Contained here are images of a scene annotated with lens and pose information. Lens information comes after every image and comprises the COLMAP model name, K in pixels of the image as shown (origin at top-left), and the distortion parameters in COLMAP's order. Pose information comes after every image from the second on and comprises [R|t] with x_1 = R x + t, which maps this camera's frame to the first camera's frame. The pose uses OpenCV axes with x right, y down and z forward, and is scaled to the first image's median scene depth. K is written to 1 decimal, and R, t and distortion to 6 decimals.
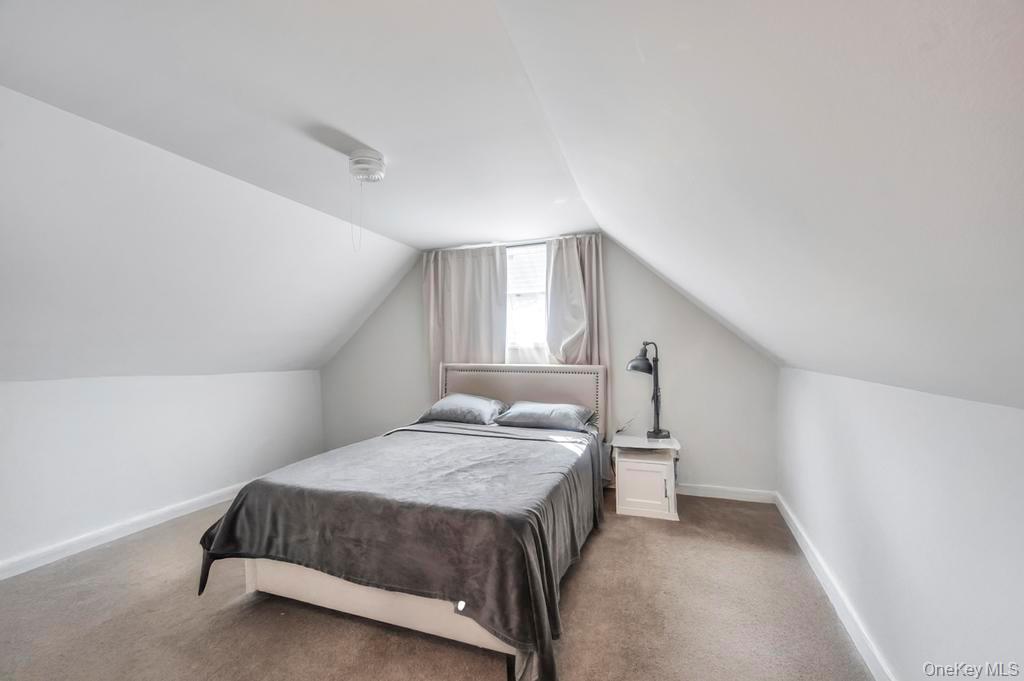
lens RADIAL K [[413.4, 0, 511.2], [0, 413.4, 337.9], [0, 0, 1]] dist [0.002564, 0.000141]
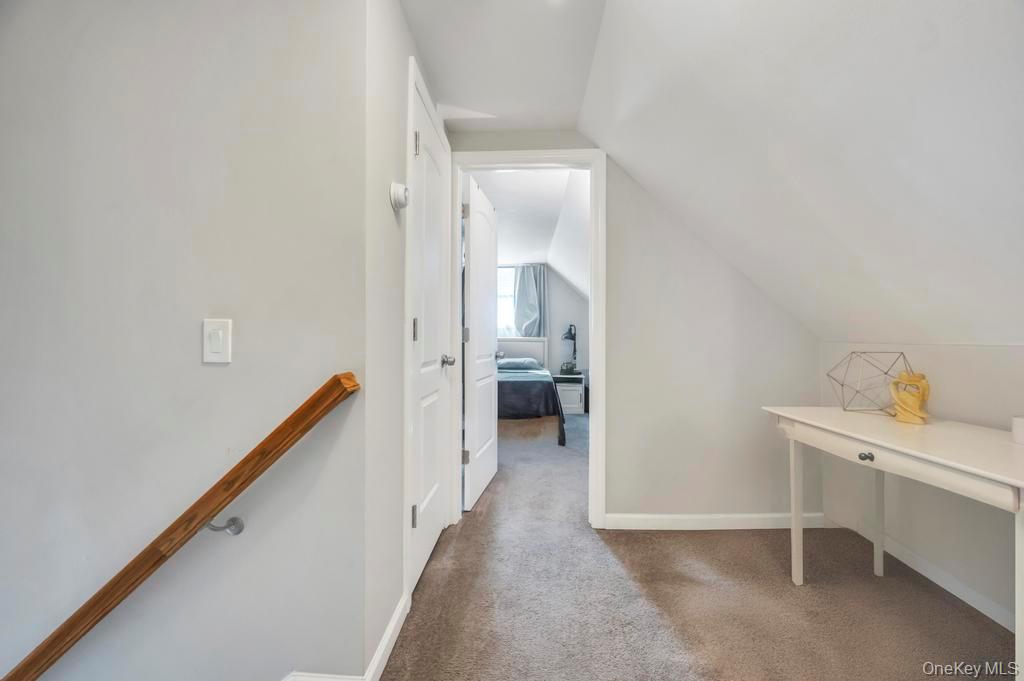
lens RADIAL K [[413.4, 0, 511.2], [0, 413.4, 337.9], [0, 0, 1]] dist [0.002564, 0.000141]
pose [[0.950011, 0.018810, 0.311649, -0.481426], [-0.018998, 0.999817, -0.002432, 0.073839], [-0.311637, -0.003610, 0.950194, -0.663529]]
